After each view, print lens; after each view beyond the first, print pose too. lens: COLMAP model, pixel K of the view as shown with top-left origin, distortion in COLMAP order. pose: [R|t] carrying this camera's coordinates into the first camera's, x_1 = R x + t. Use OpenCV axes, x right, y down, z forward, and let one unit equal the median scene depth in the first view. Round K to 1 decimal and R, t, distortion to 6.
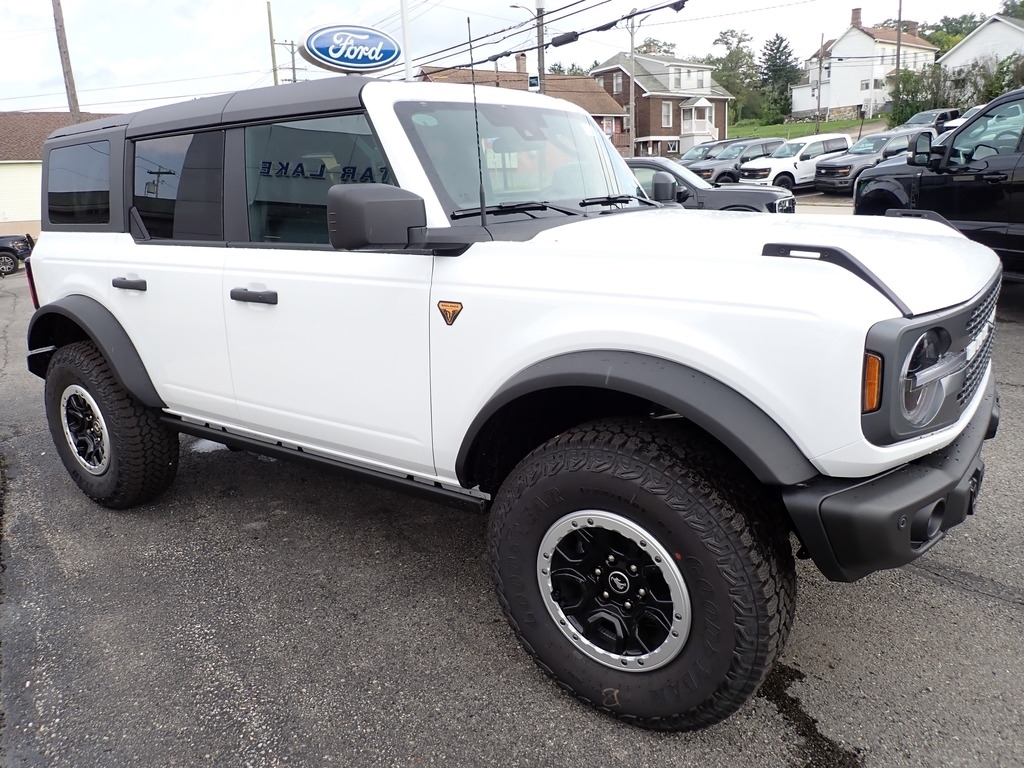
lens RADIAL K [[753.5, 0, 512.6], [0, 753.5, 391.1], [0, 0, 1]] dist [-0.009587, -0.007197]
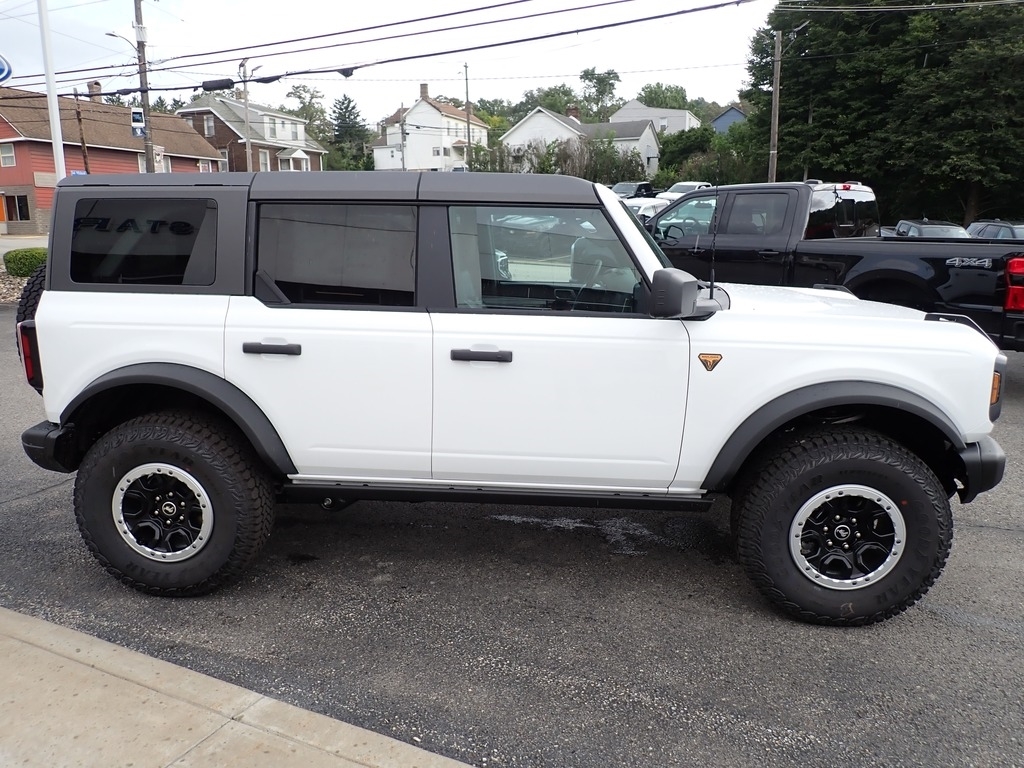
lens RADIAL K [[753.5, 0, 512.6], [0, 753.5, 391.1], [0, 0, 1]] dist [-0.009587, -0.007197]
pose [[0.854378, -0.063012, 0.515817, -0.049843], [0.093588, 0.995049, -0.033462, -0.001767], [-0.511155, 0.076863, 0.856045, 0.000679]]
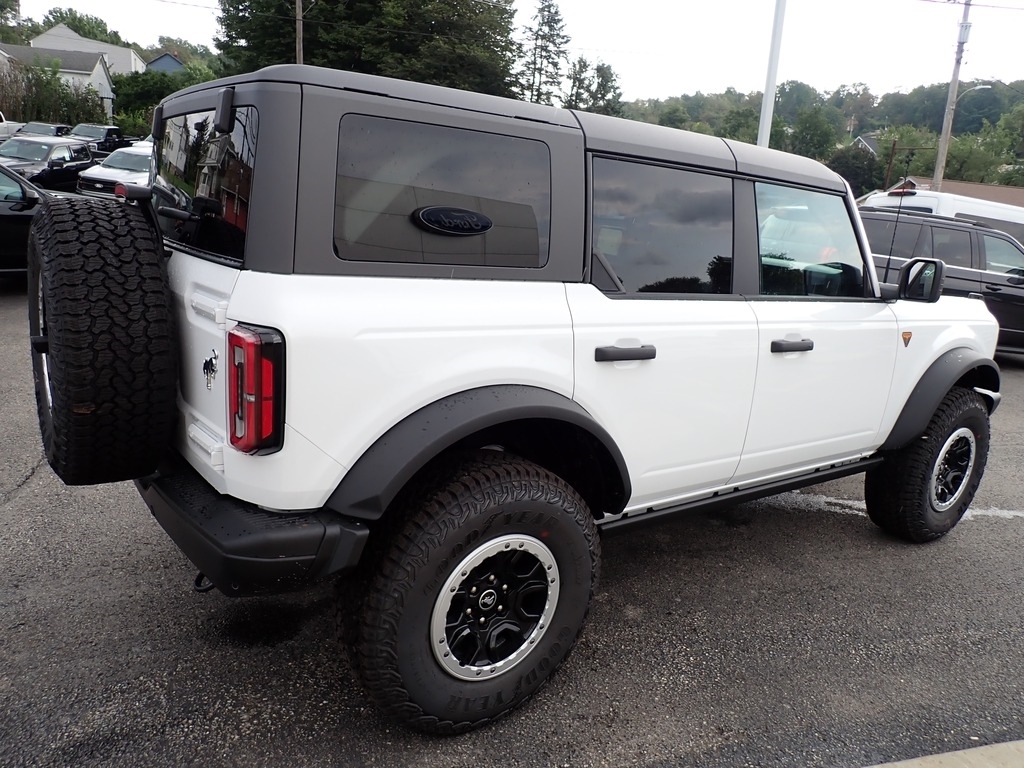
lens RADIAL K [[753.5, 0, 512.6], [0, 753.5, 391.1], [0, 0, 1]] dist [-0.009587, -0.007197]
pose [[0.304918, -0.155283, 0.939634, -0.082840], [0.161300, 0.980785, 0.109740, -0.013693], [-0.938620, 0.118101, 0.324106, 0.057892]]
